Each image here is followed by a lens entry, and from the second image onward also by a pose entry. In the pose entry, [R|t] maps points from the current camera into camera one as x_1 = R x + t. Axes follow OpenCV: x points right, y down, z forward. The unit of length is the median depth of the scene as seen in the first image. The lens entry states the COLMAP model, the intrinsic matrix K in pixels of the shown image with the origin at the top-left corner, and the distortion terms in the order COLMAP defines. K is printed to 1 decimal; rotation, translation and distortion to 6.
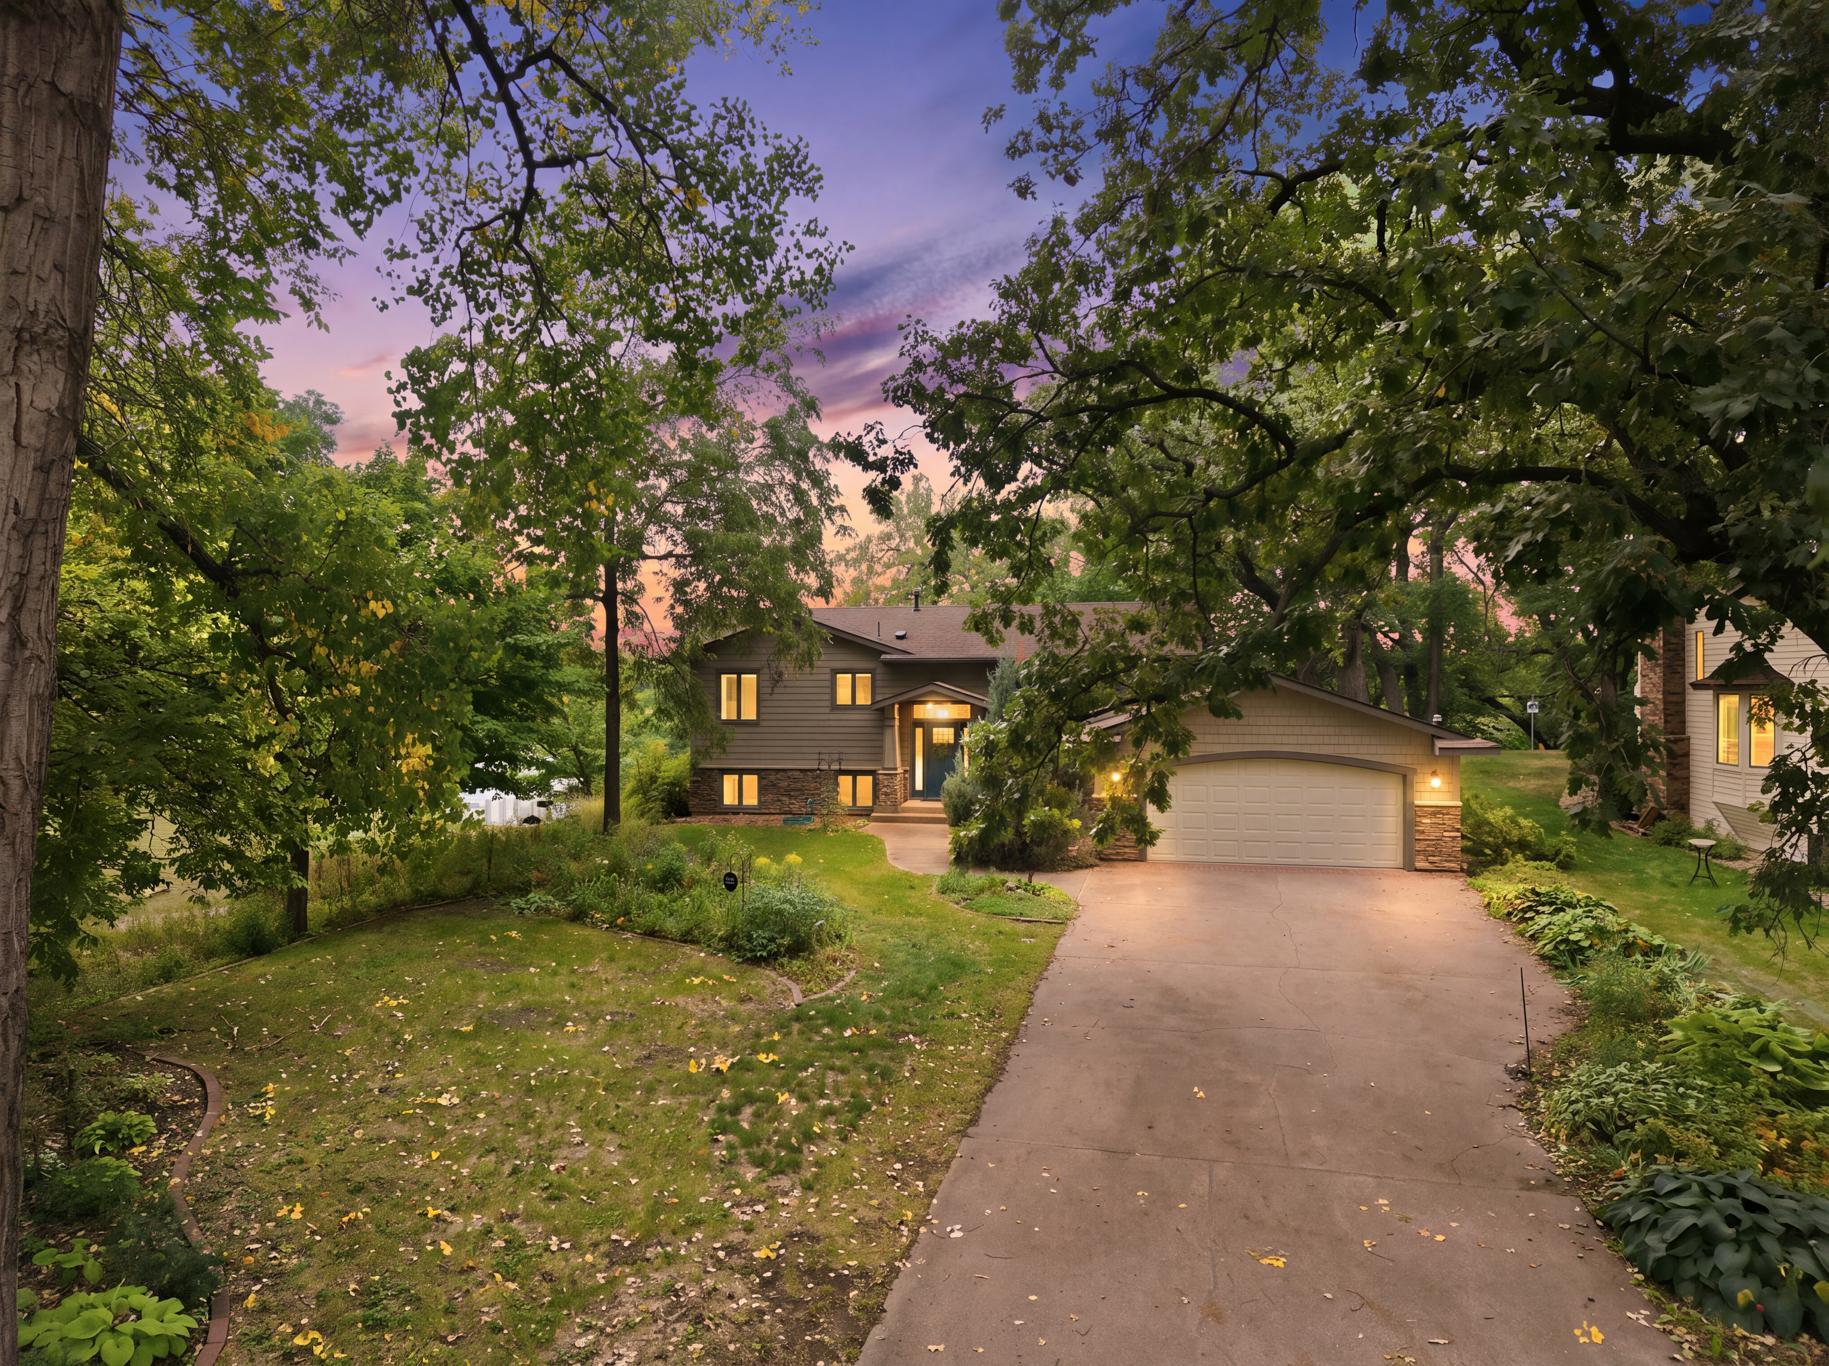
lens RADIAL K [[1215.7, 0, 911.5], [0, 1215.7, 690.3], [0, 0, 1]] dist [0.022862, -0.013858]
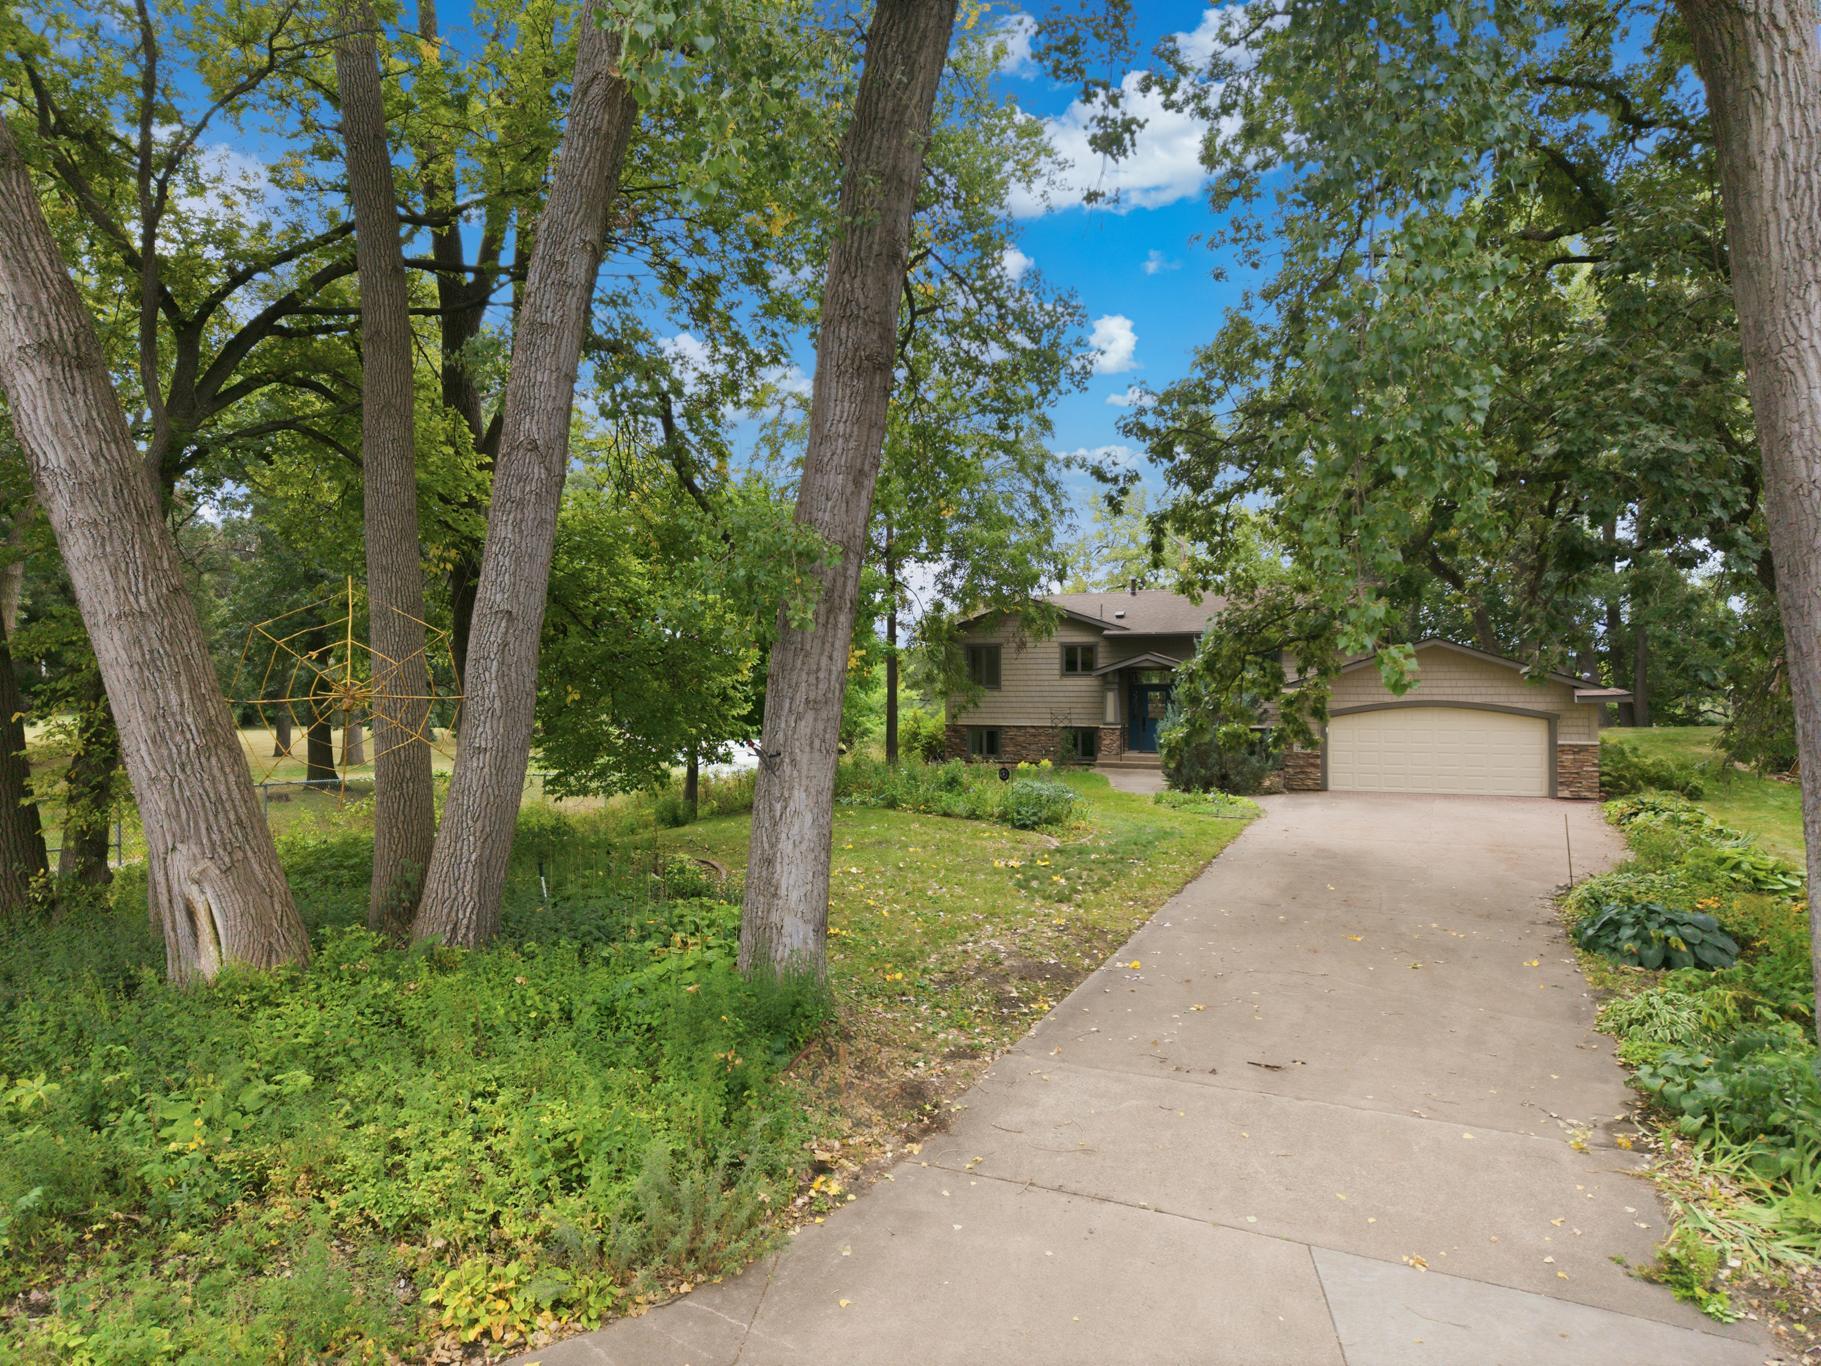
lens RADIAL K [[1210.3, 0, 905.2], [0, 1210.3, 680.4], [0, 0, 1]] dist [0.022862, -0.013858]
pose [[0.984166, 0.002165, -0.177236, -0.014491], [-0.003952, 0.999945, -0.009729, 0.068081], [0.177206, 0.010276, 0.984120, -0.452897]]
